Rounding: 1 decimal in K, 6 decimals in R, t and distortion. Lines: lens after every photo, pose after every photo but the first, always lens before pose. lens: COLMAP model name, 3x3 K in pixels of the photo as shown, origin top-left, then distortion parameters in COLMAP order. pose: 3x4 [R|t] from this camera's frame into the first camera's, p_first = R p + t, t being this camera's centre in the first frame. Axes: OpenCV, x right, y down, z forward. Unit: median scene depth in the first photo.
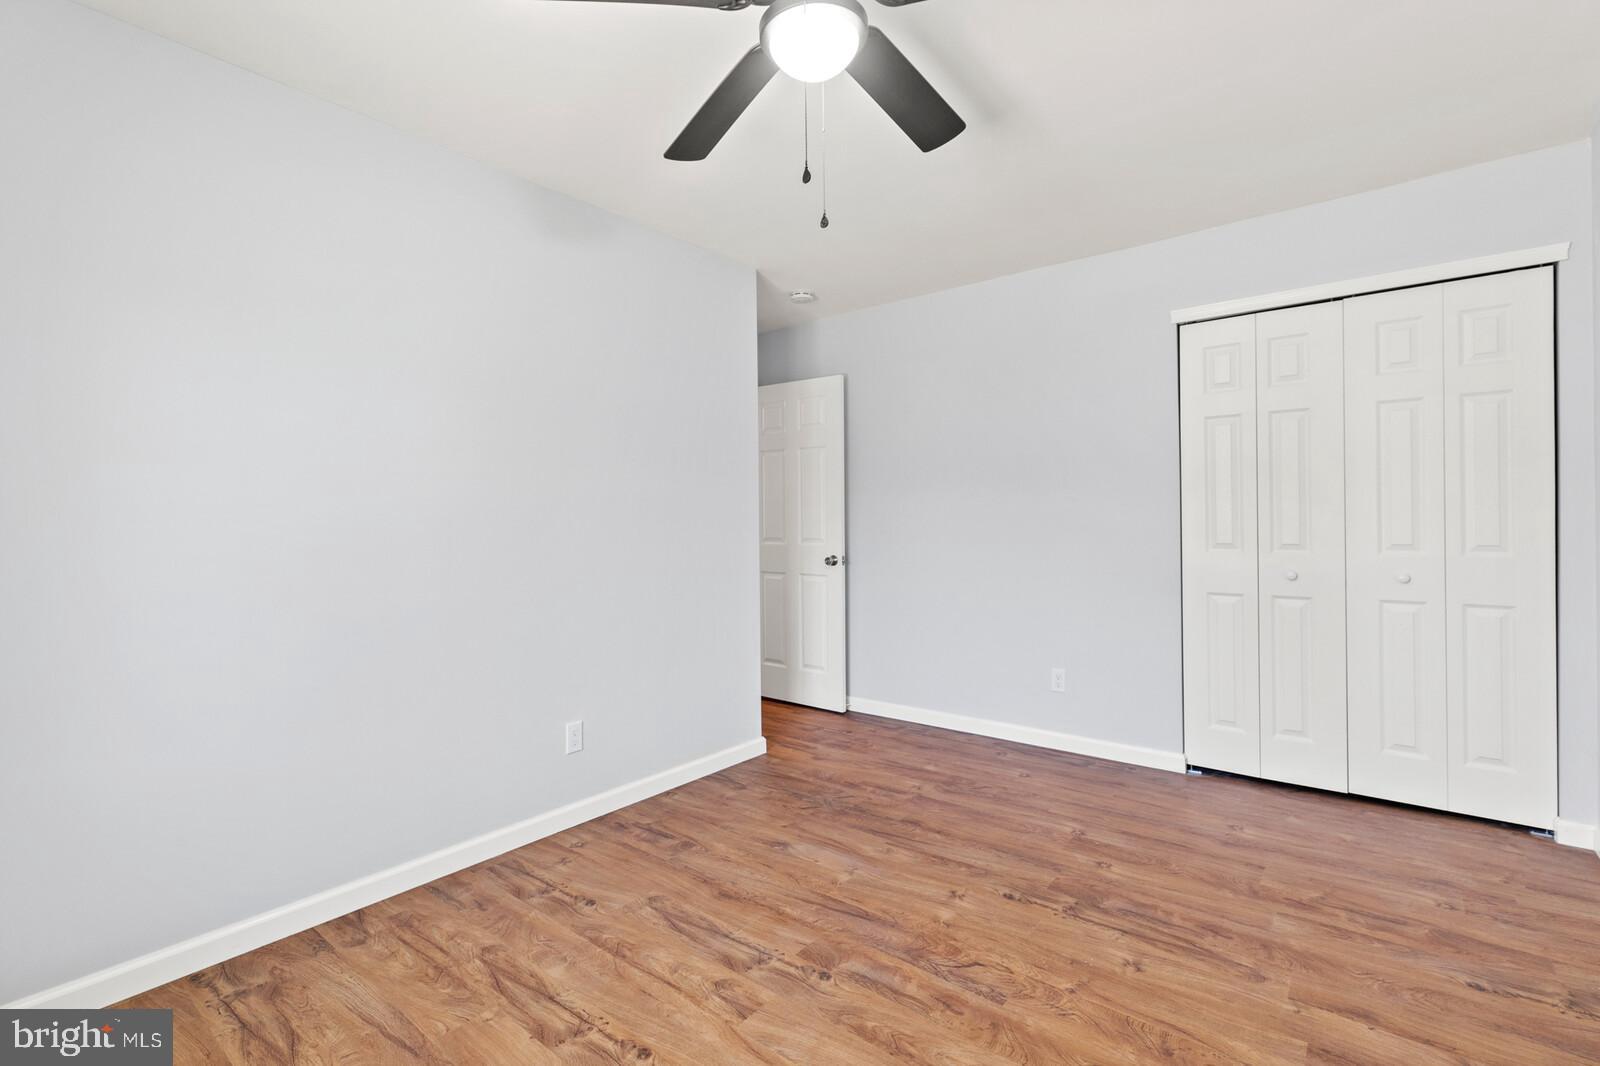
lens RADIAL K [[722.6, 0, 798.9], [0, 722.6, 513.3], [0, 0, 1]] dist [0.004722, -0.000623]
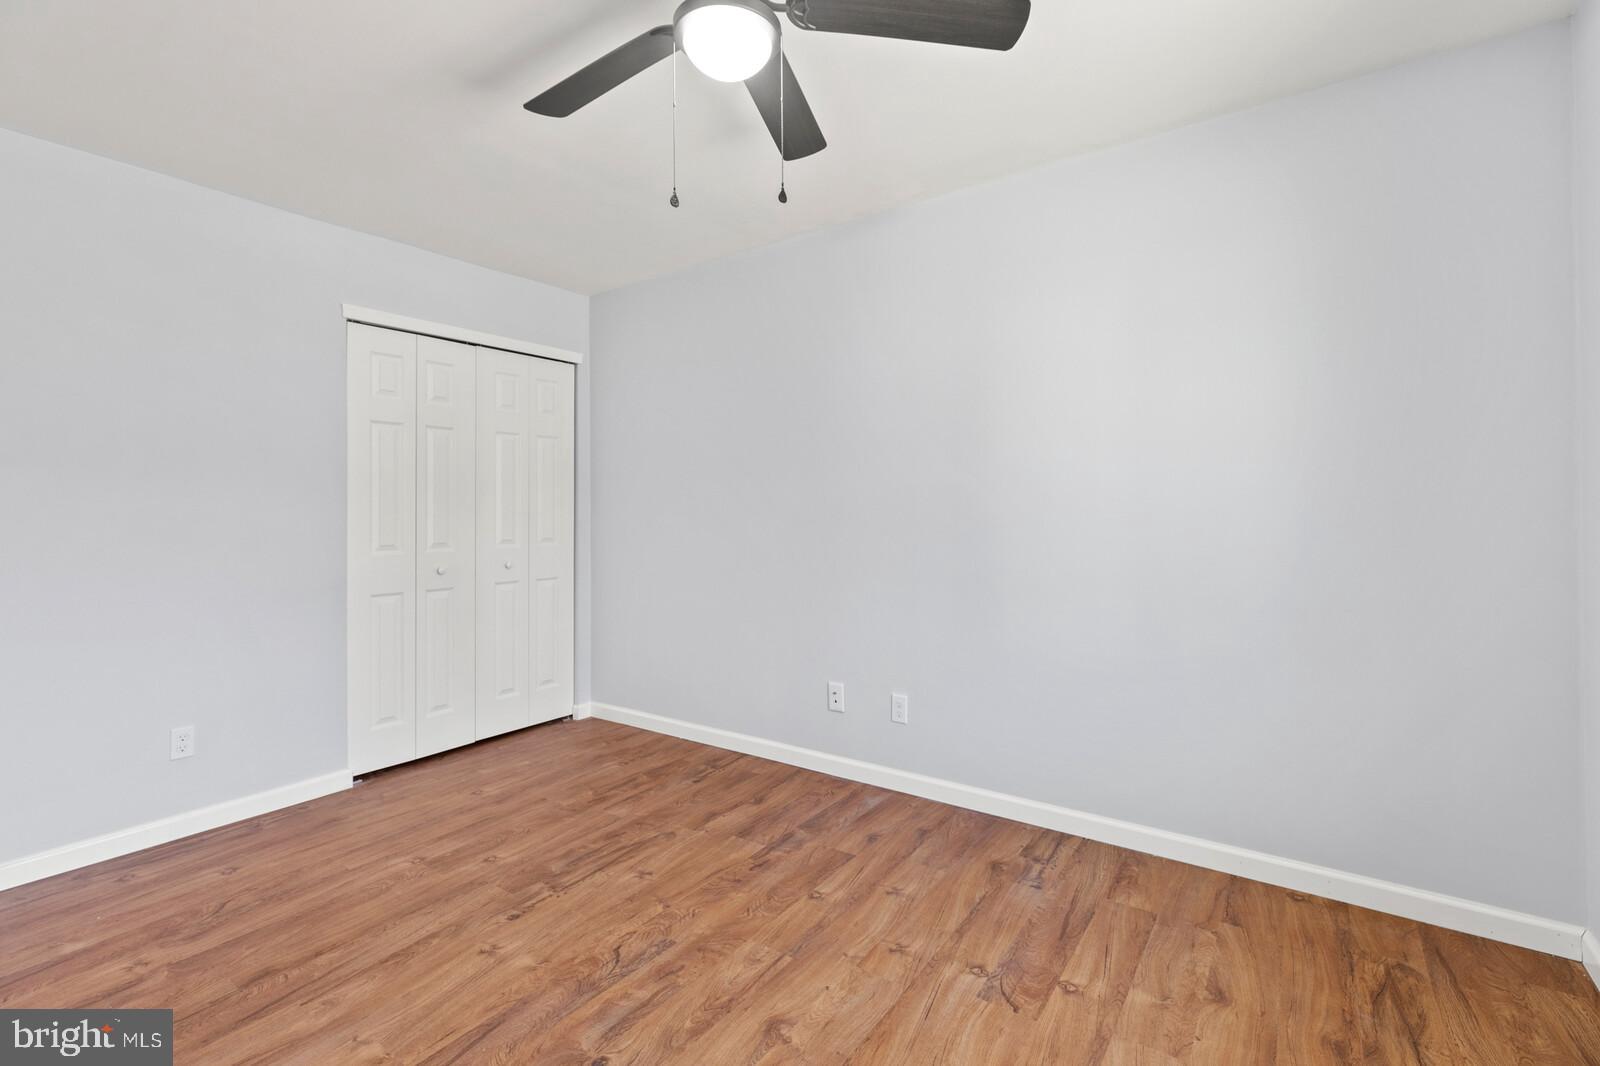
lens RADIAL K [[715.9, 0, 804.3], [0, 715.9, 513.2], [0, 0, 1]] dist [0.005247, -0.000313]
pose [[-0.063969, 0.012274, 0.997876, -0.680952], [0.003419, 0.999921, -0.012080, 0.014069], [-0.997946, 0.002639, -0.064005, 0.683474]]
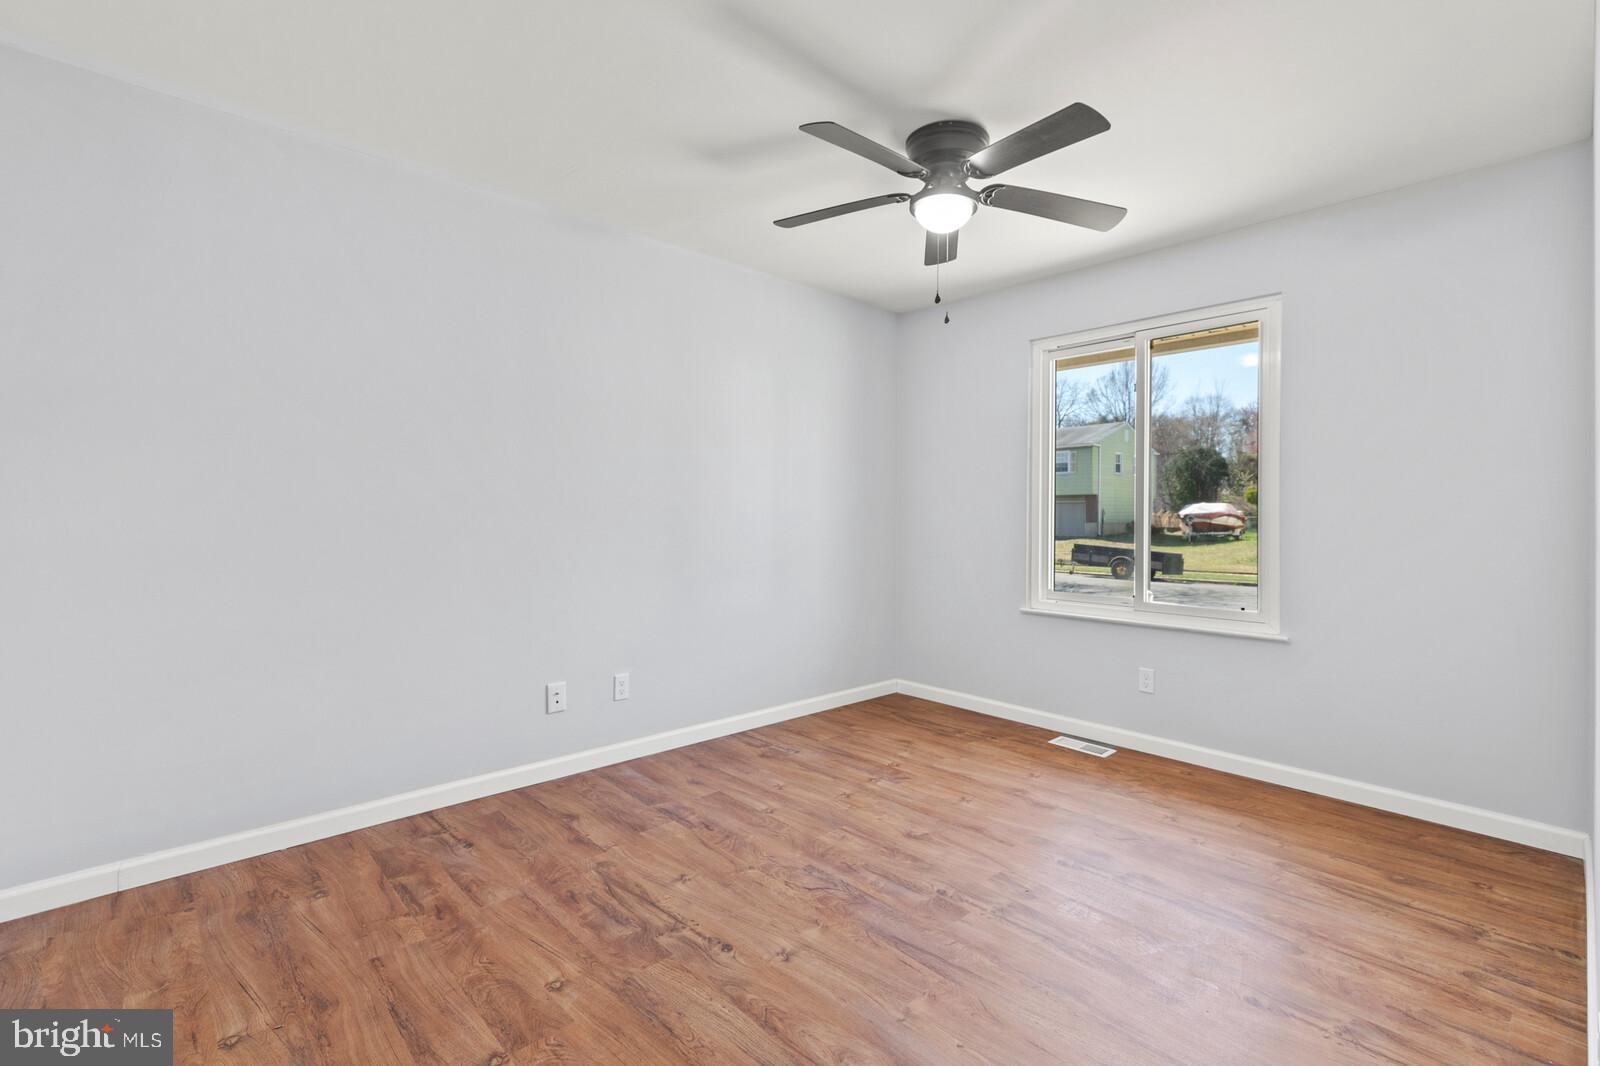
lens RADIAL K [[711.9, 0, 800.7], [0, 711.9, 517.4], [0, 0, 1]] dist [0.005019, -0.000616]
pose [[-0.989948, 0.005415, 0.141327, 0.080651], [0.004877, 0.999979, -0.004150, 0.020986], [-0.141347, -0.003419, -0.989954, 1.840166]]
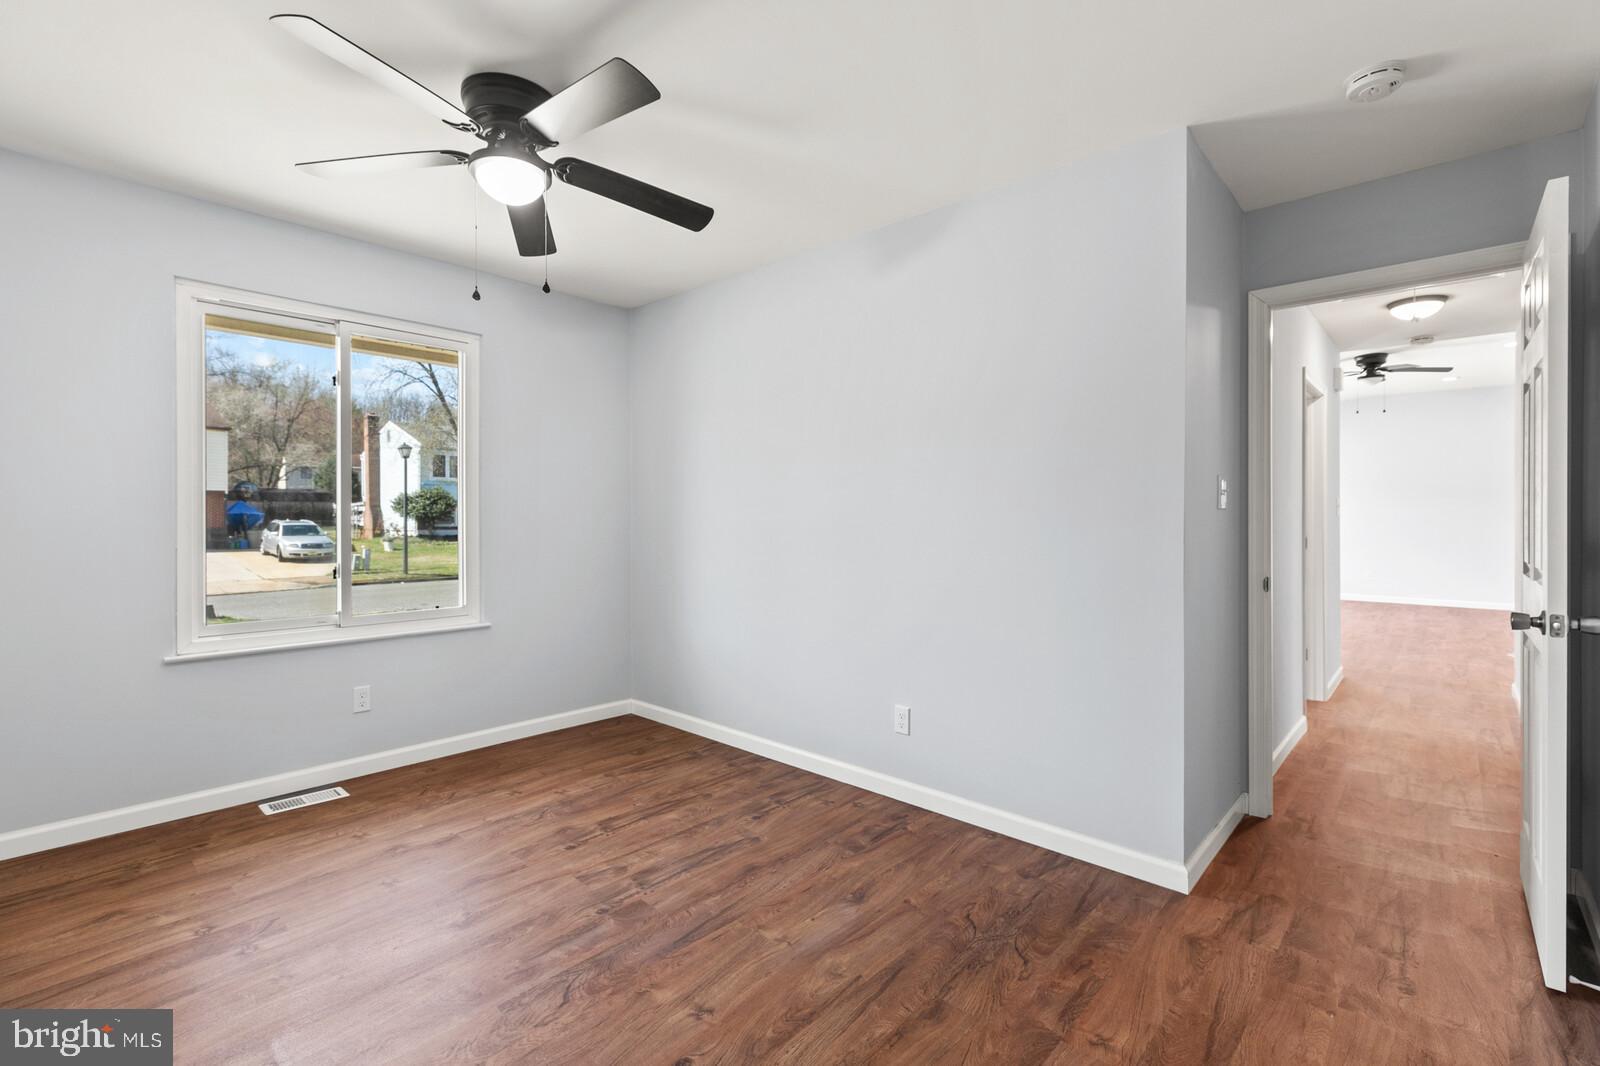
lens RADIAL K [[711.9, 0, 800.7], [0, 711.9, 517.4], [0, 0, 1]] dist [0.005019, -0.000616]
pose [[-0.057026, 0.006163, -0.998354, 0.972788], [0.005183, 0.999969, 0.005877, -0.001165], [0.998359, -0.004839, -0.057057, 1.161638]]
